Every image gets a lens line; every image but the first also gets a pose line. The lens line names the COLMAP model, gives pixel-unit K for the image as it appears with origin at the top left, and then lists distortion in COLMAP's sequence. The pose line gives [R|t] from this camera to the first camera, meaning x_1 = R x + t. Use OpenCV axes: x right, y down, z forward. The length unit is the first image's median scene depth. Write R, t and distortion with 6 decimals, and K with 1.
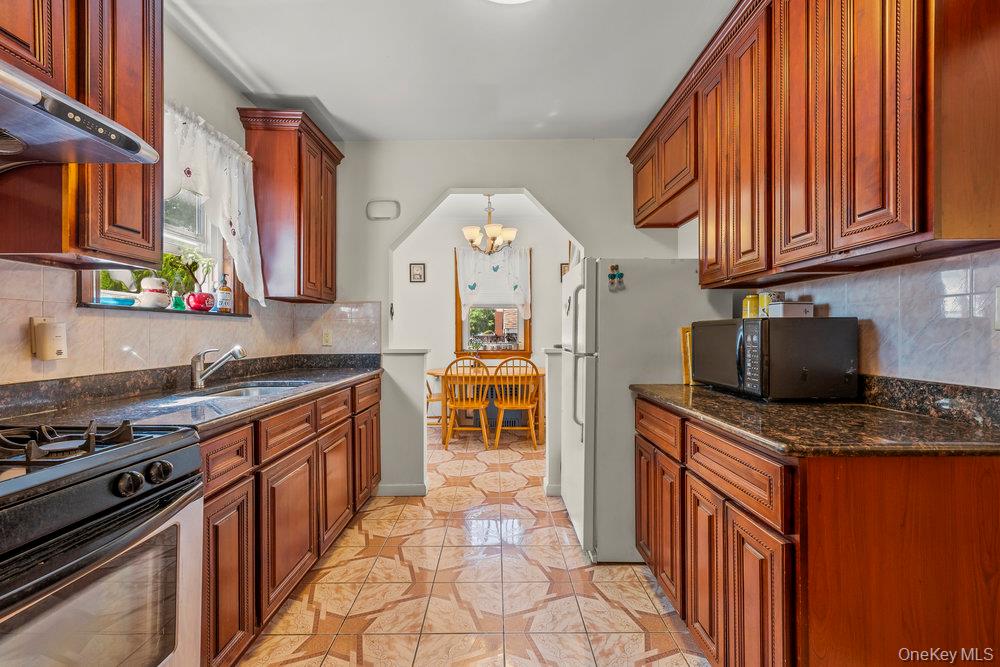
lens RADIAL K [[421.6, 0, 500.0], [0, 421.6, 333.5], [0, 0, 1]] dist [0.000050, -0.000002]
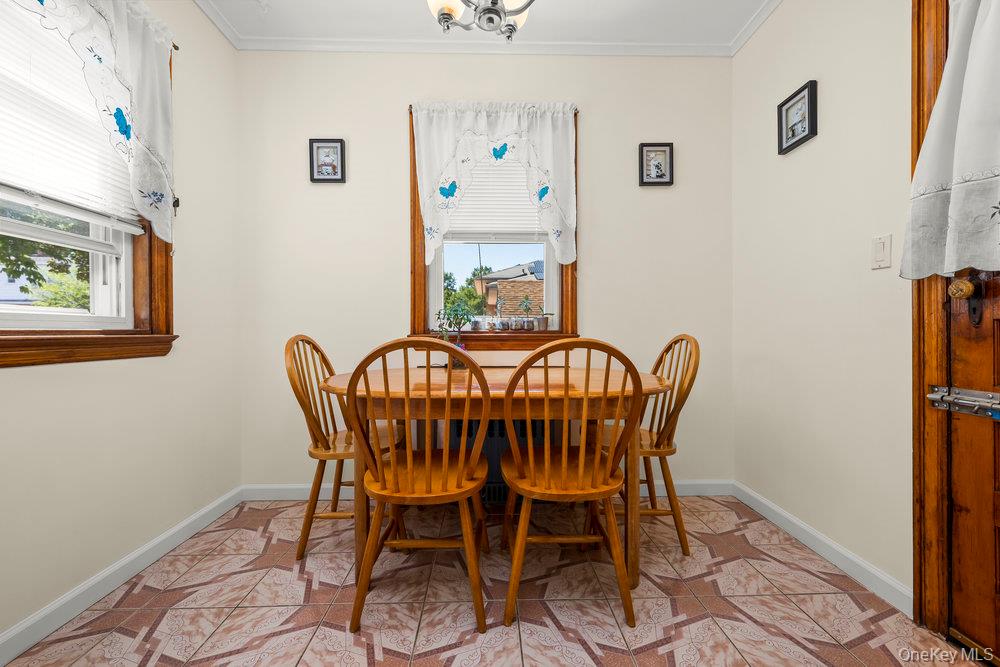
lens RADIAL K [[386.7, 0, 500.0], [0, 386.7, 333.5], [0, 0, 1]] dist [0.001820, 0.000152]
pose [[0.999612, -0.000225, 0.027857, -0.024993], [0.000270, 0.999999, -0.001620, 0.050836], [-0.027856, 0.001627, 0.999611, 0.680213]]
